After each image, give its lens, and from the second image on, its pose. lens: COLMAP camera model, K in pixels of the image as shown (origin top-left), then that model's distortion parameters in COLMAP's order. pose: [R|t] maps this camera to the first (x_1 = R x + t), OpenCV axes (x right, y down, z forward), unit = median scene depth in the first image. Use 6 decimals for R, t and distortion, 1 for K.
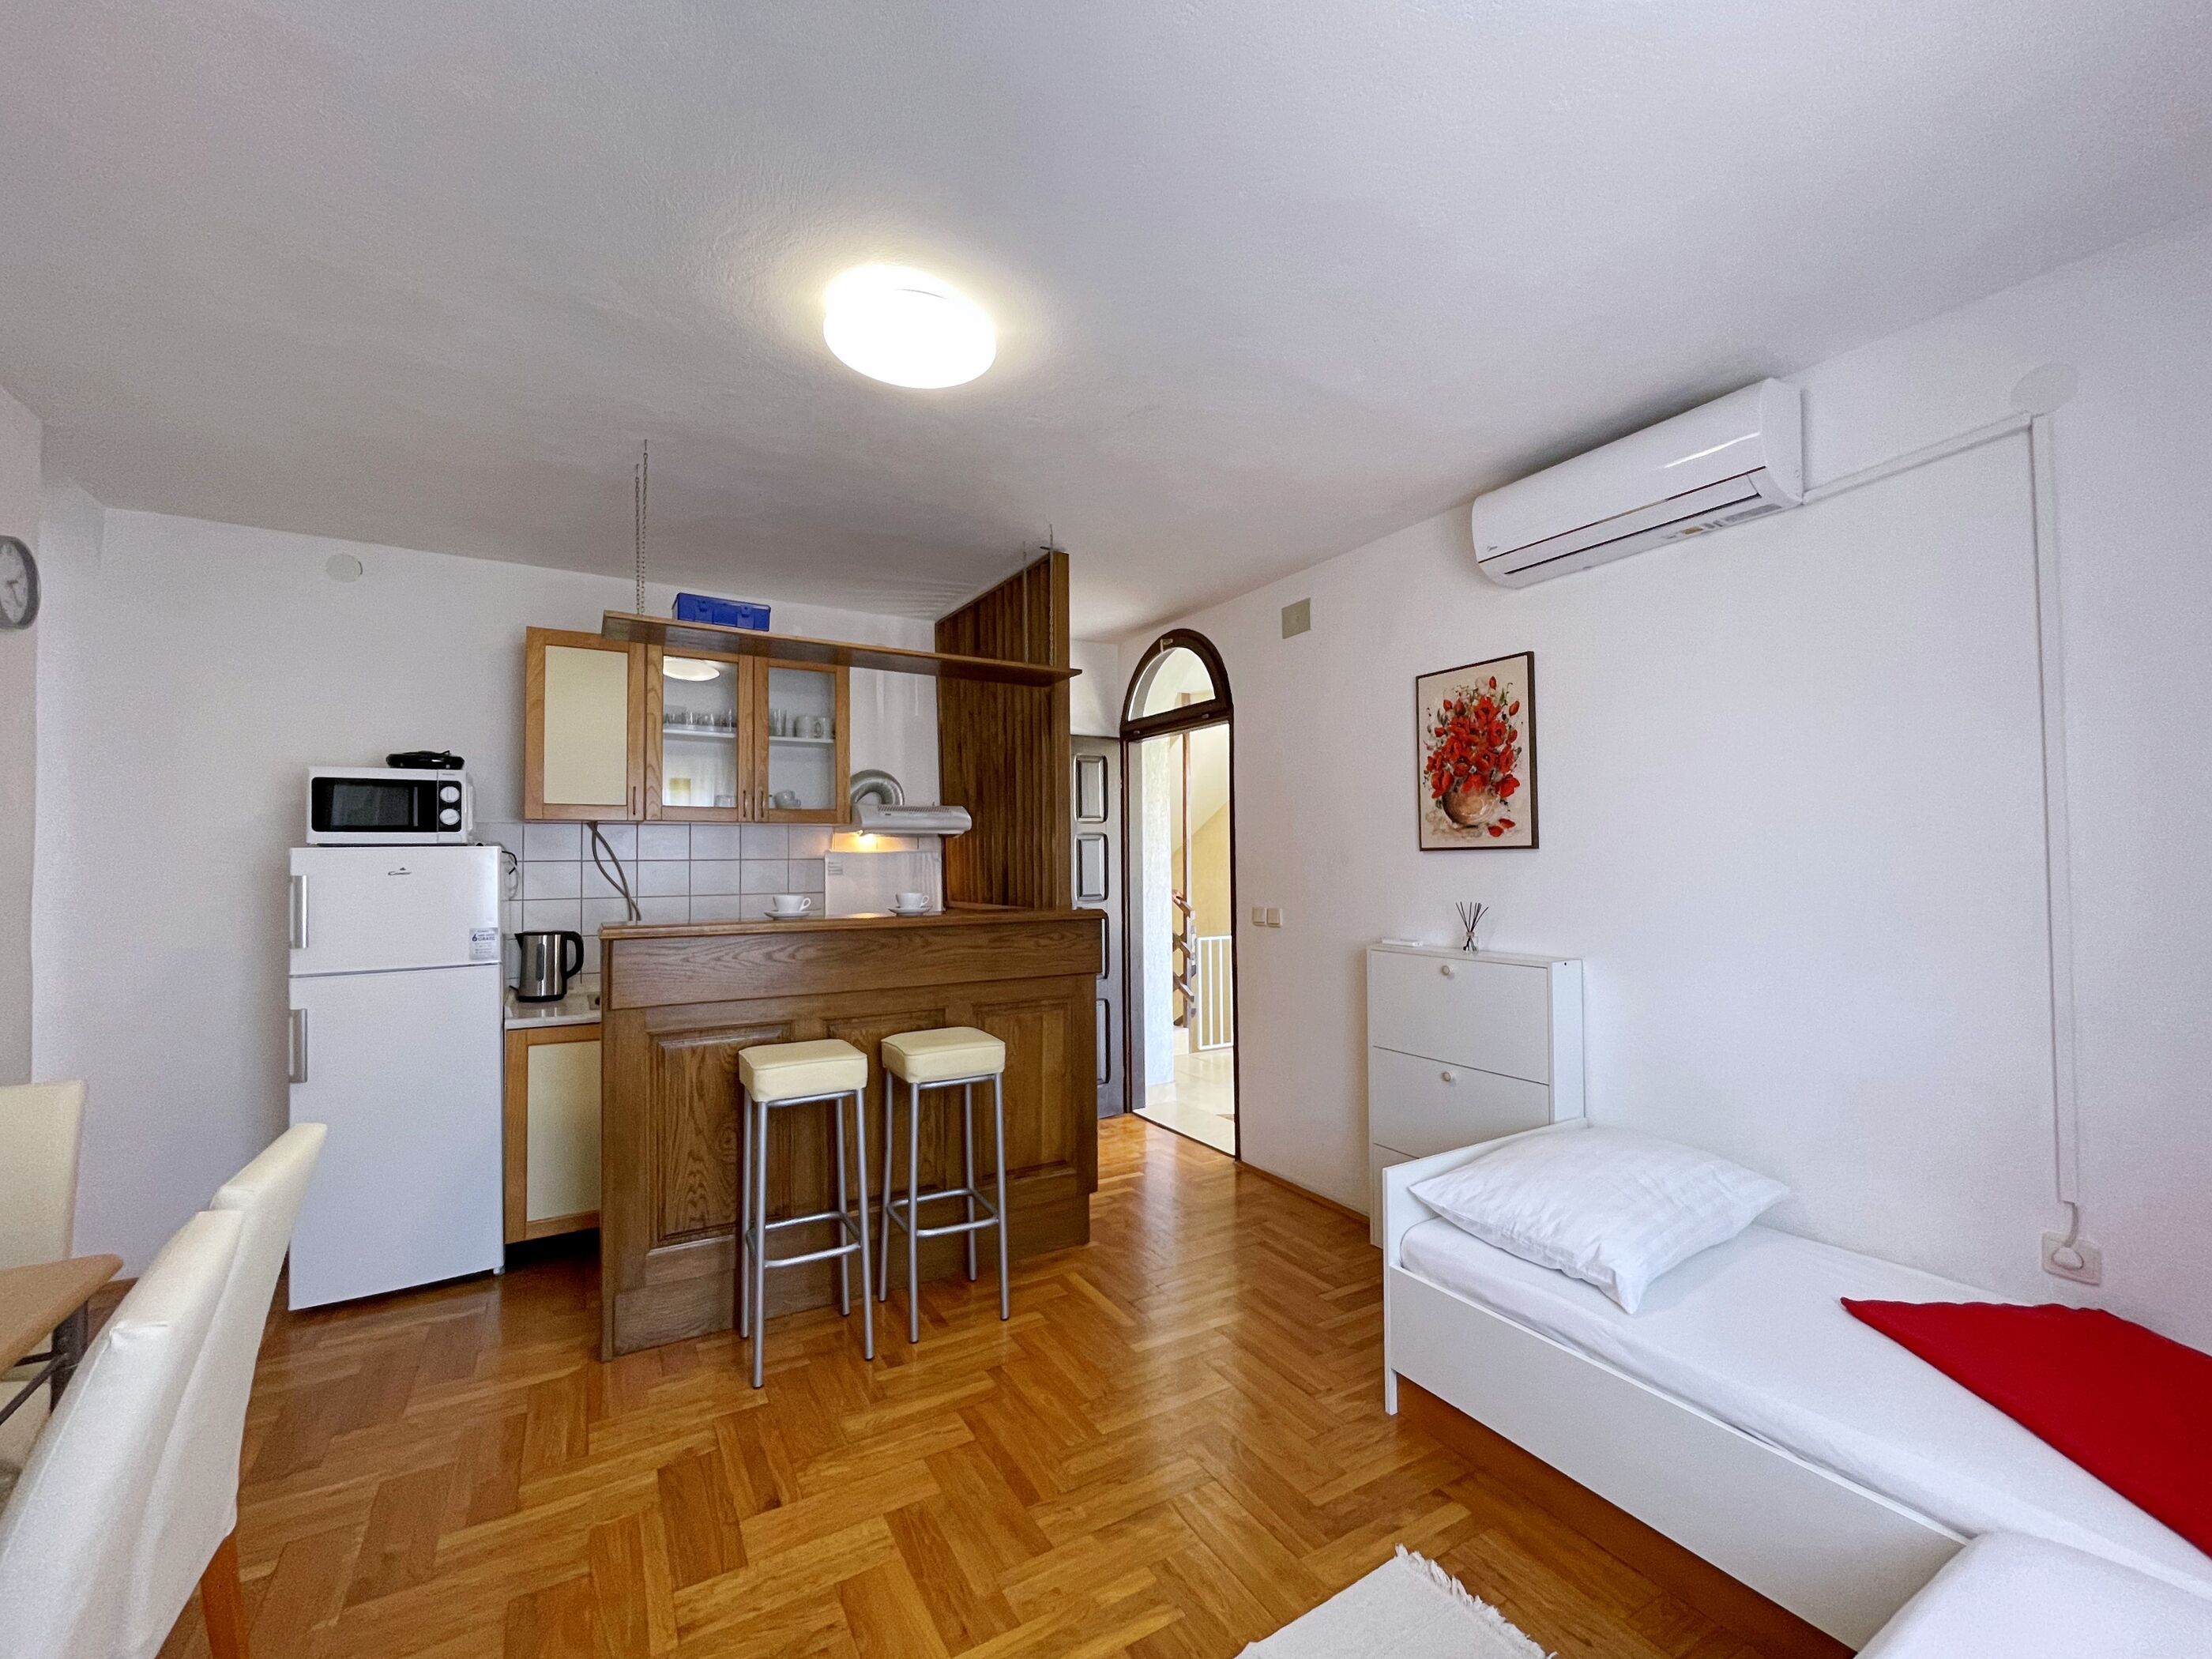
lens RADIAL K [[895.9, 0, 1074.6], [0, 895.9, 842.3], [0, 0, 1]] dist [0.000057, 0.003846]
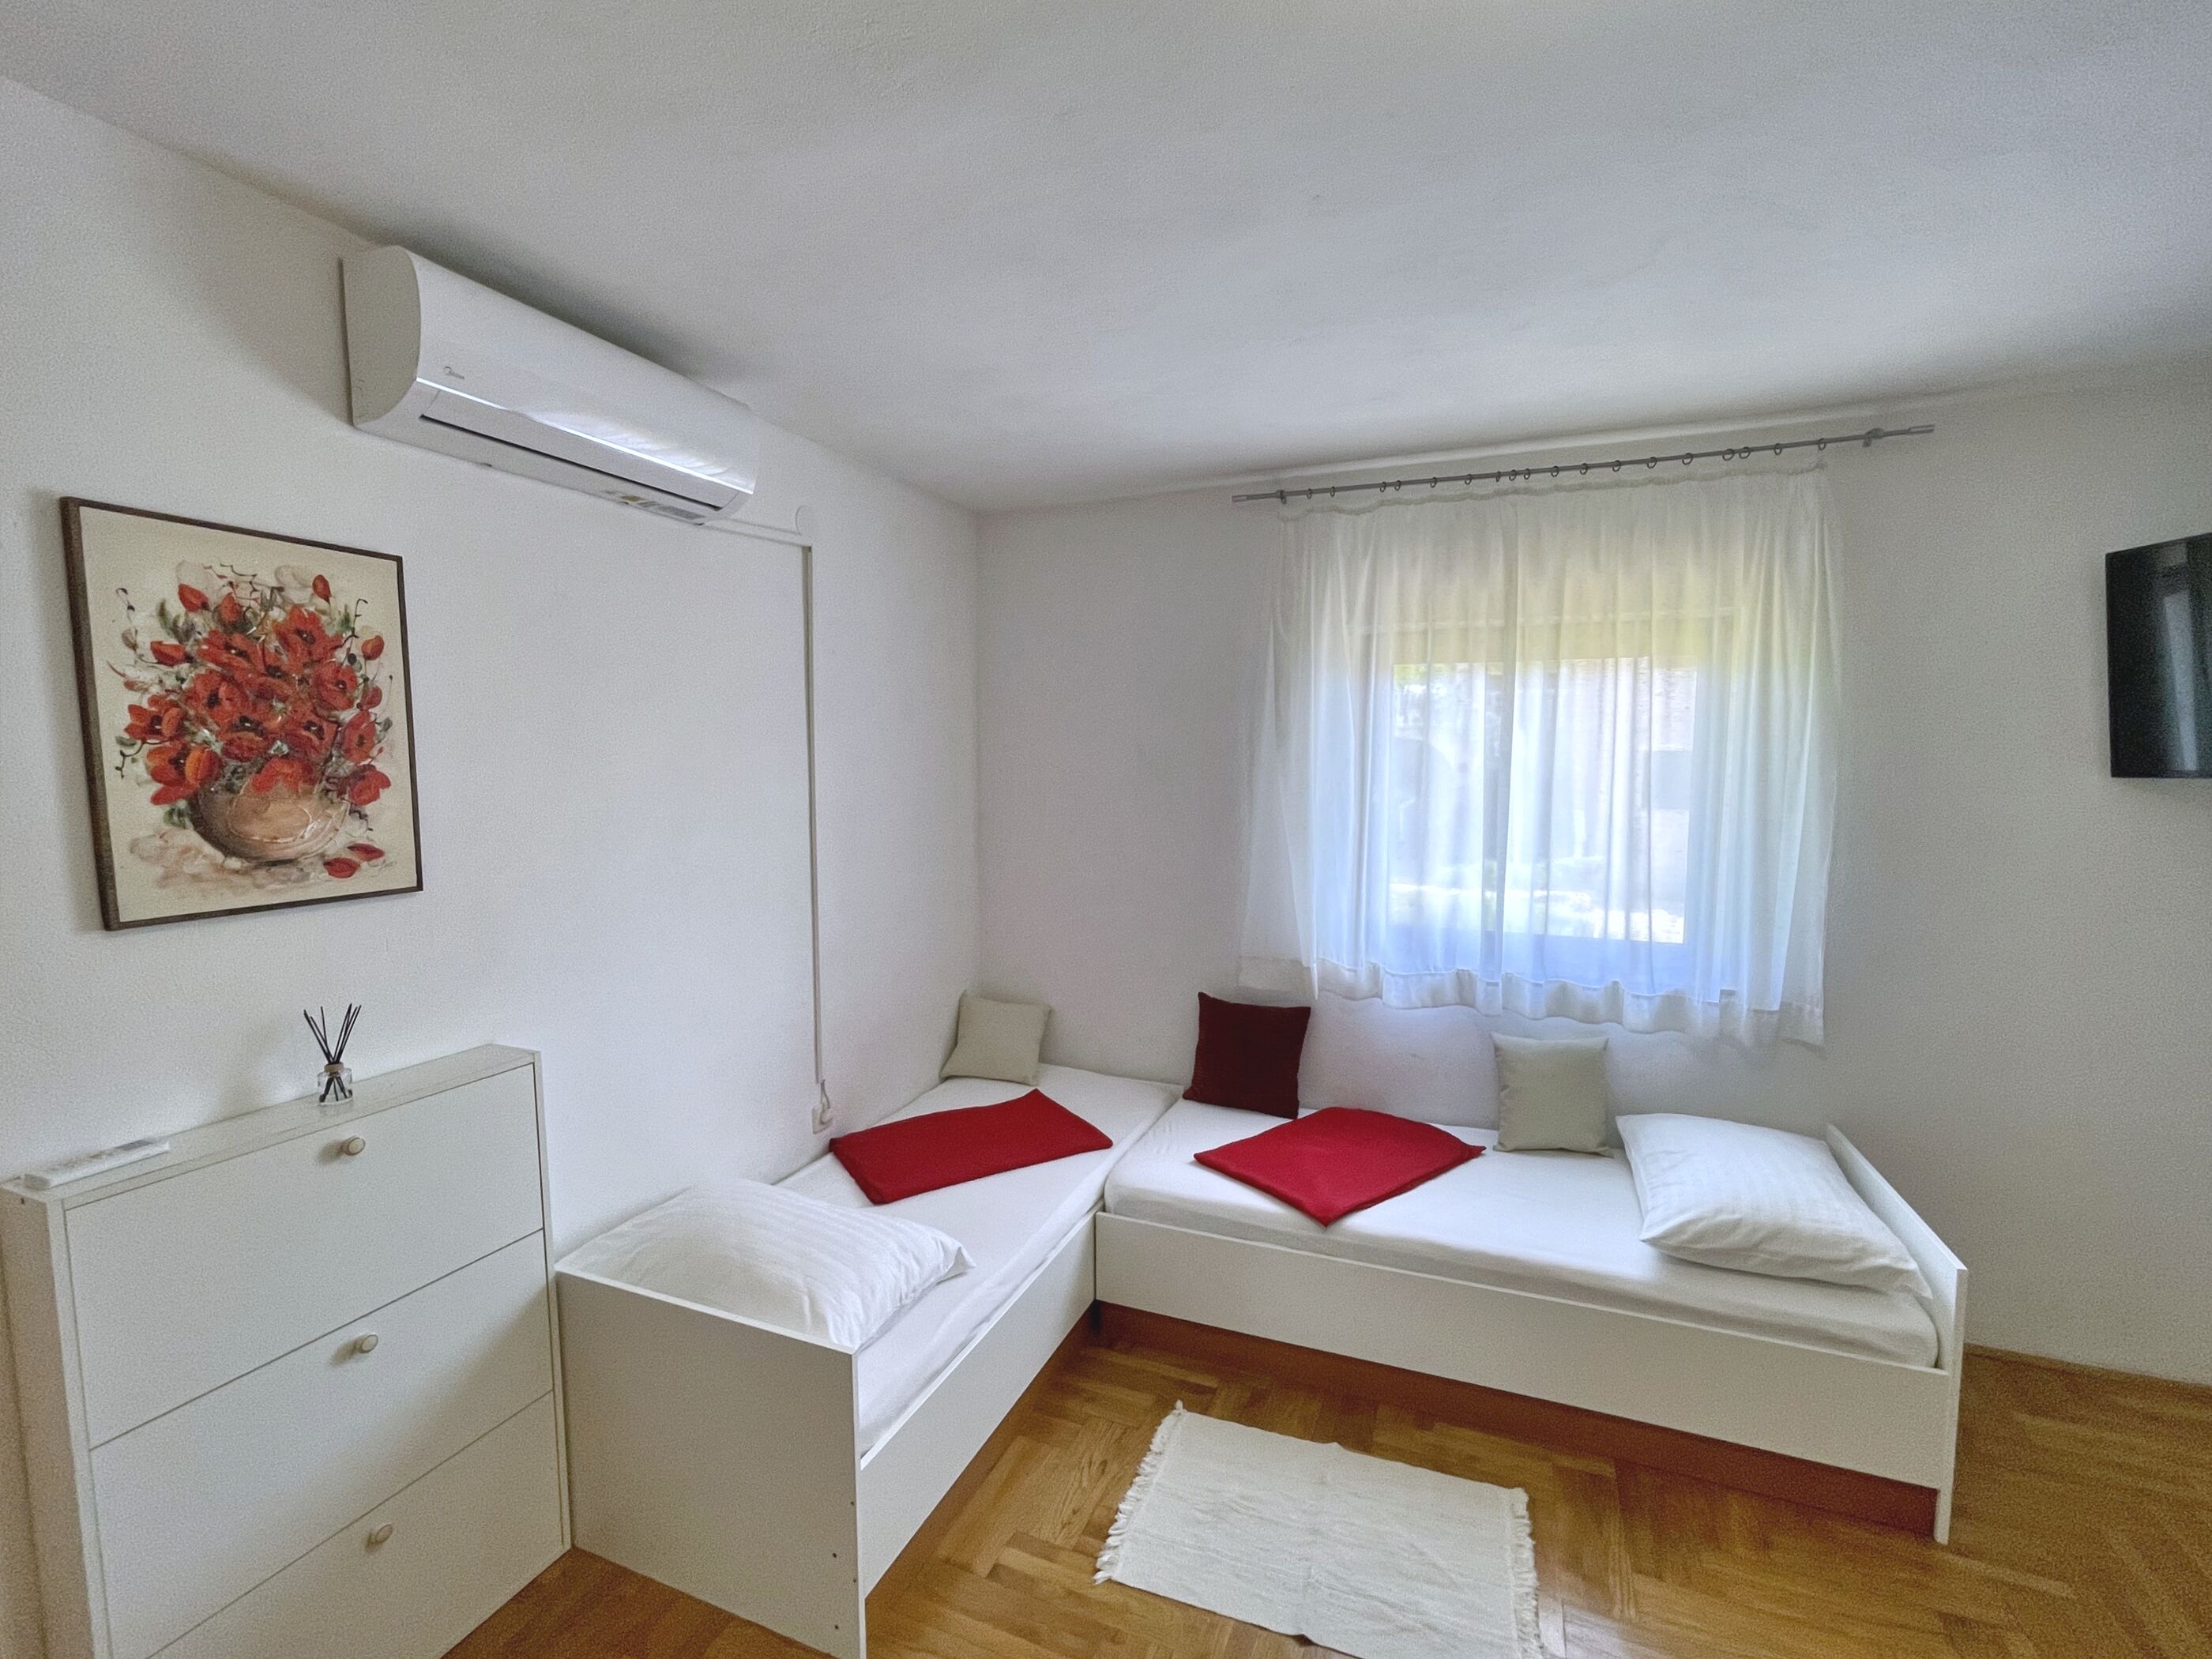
lens RADIAL K [[978.8, 0, 1100.5], [0, 978.8, 840.4], [0, 0, 1]] dist [0.000261, 0.000655]
pose [[-0.618415, -0.061200, 0.783465, -0.271319], [-0.009749, 0.997484, 0.070223, -0.073842], [-0.785791, 0.035789, -0.617455, 0.988883]]
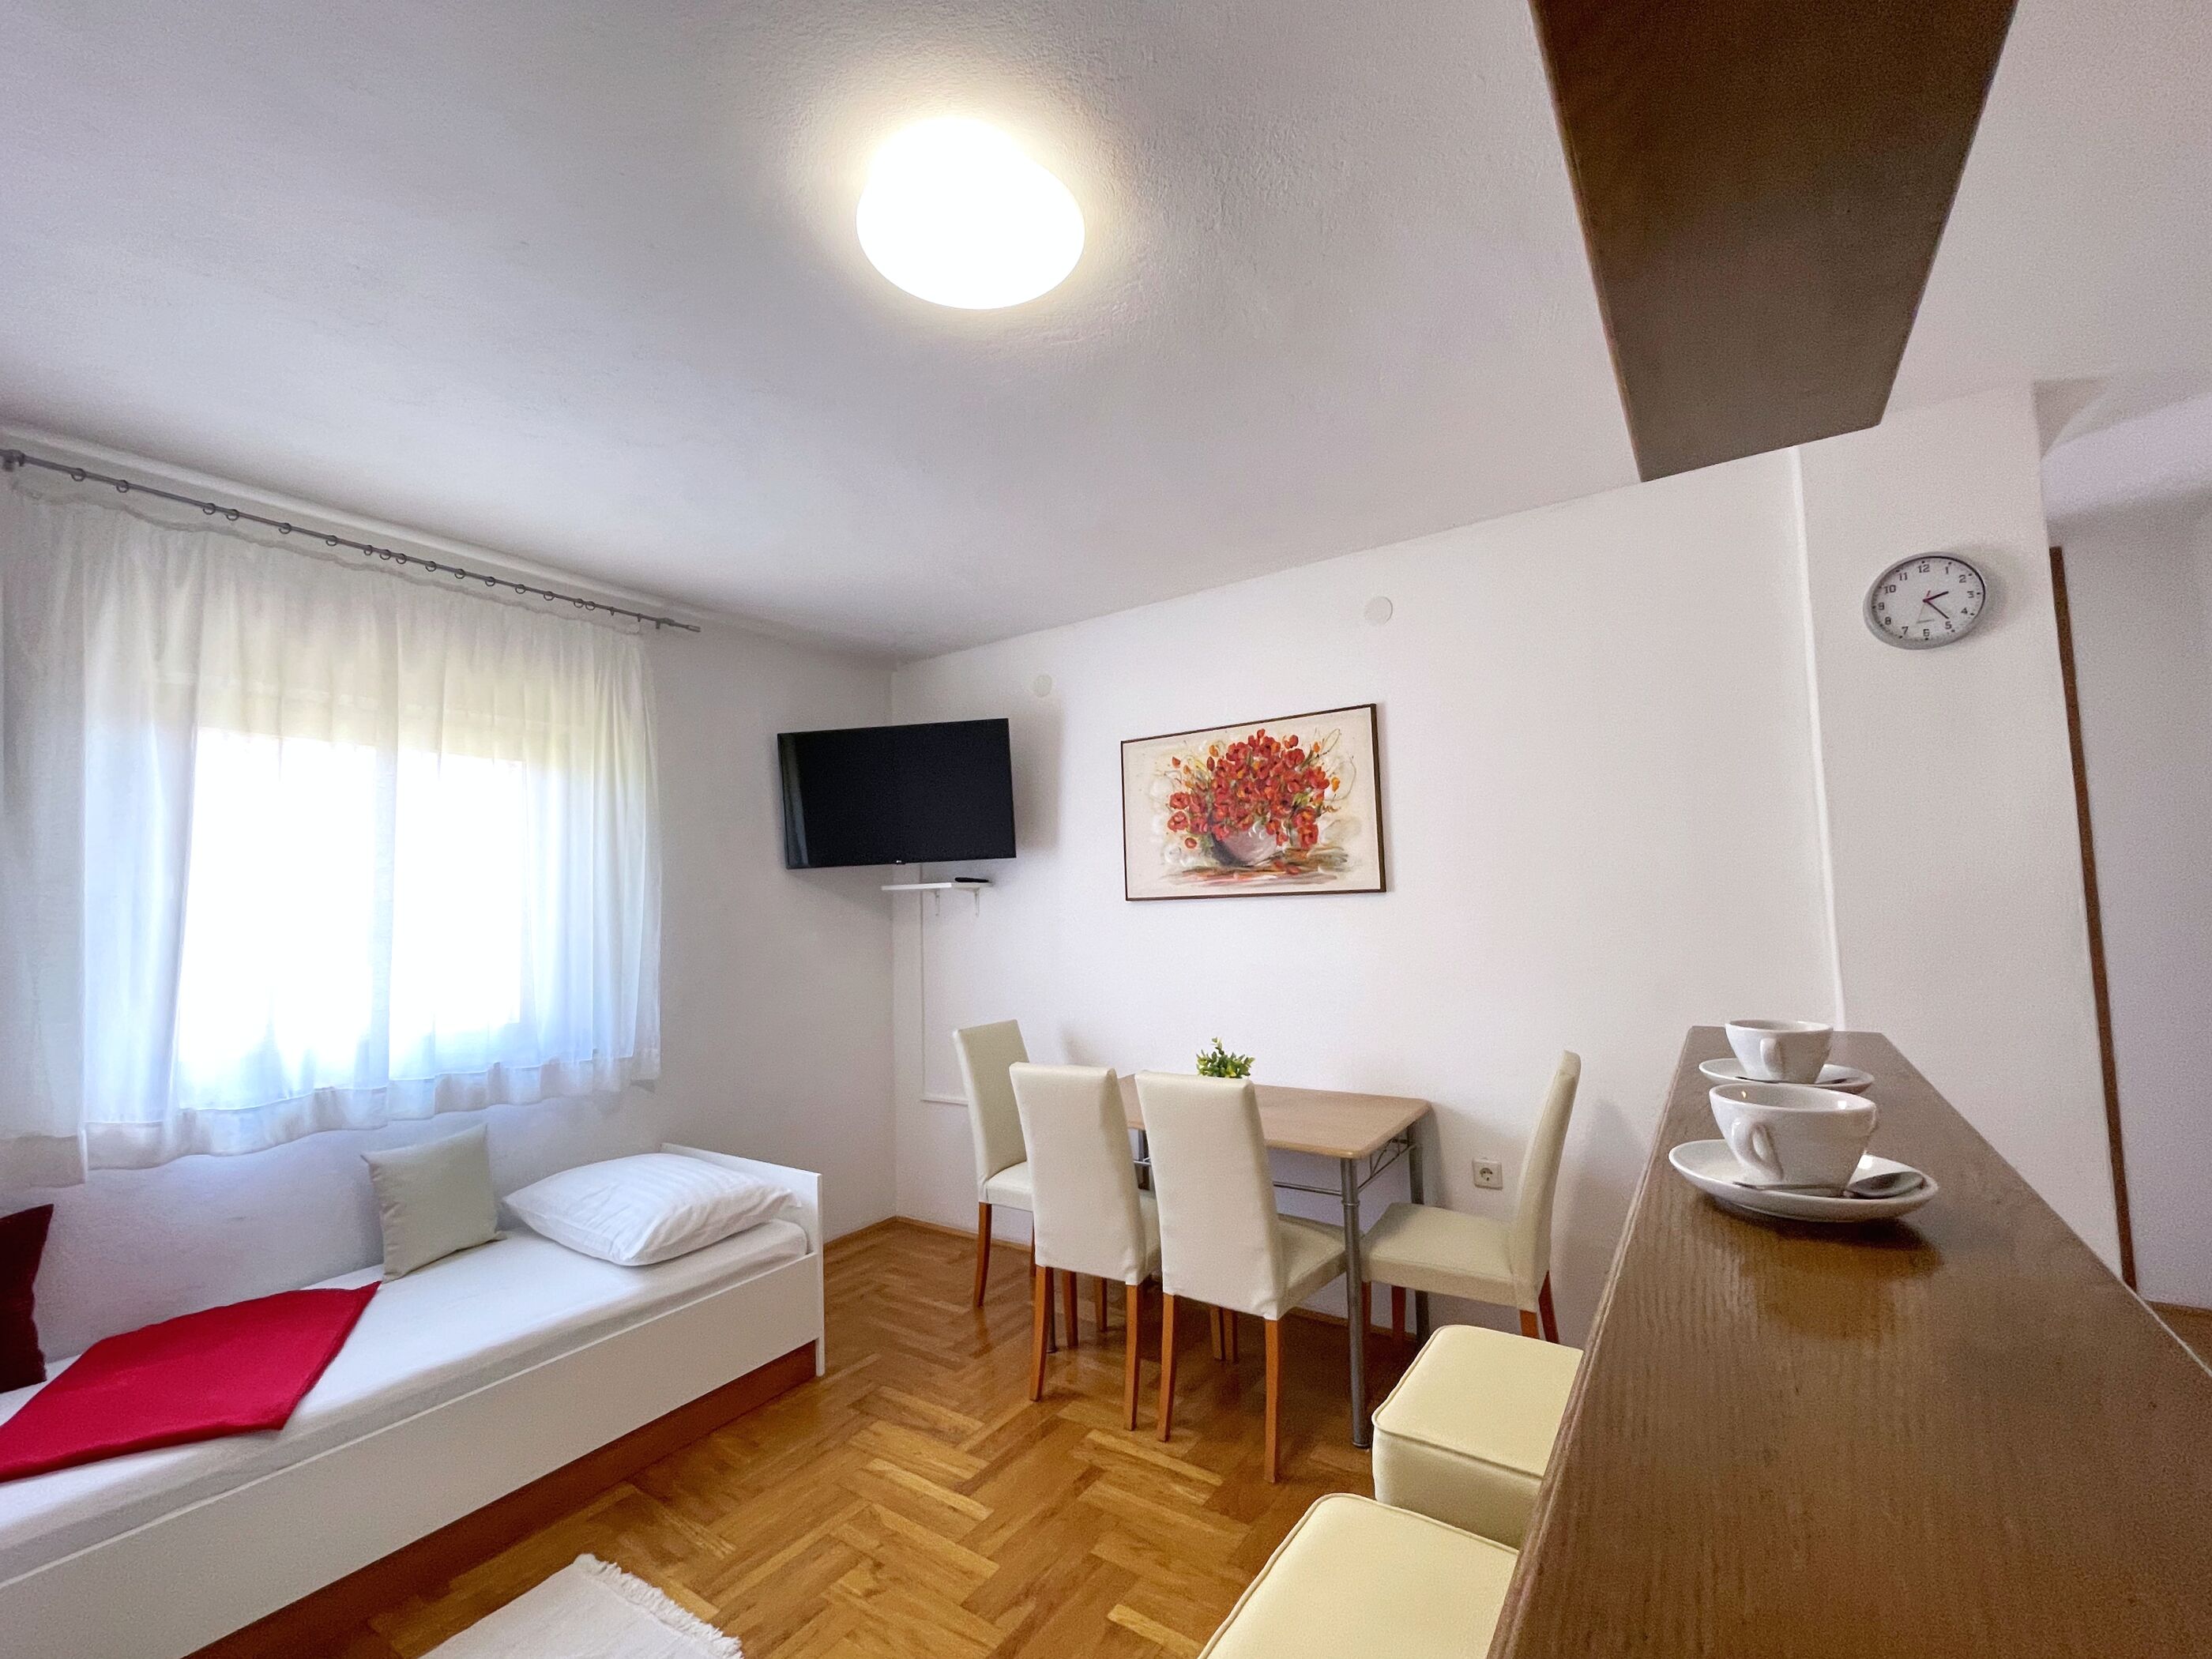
lens RADIAL K [[917.2, 0, 1105.9], [0, 917.2, 839.1], [0, 0, 1]] dist [0.001376, 0.000301]
pose [[-0.890925, 0.002349, -0.454144, 0.040103], [0.044431, 0.995640, -0.082013, 0.006231], [0.451971, -0.093246, -0.887146, 1.130718]]
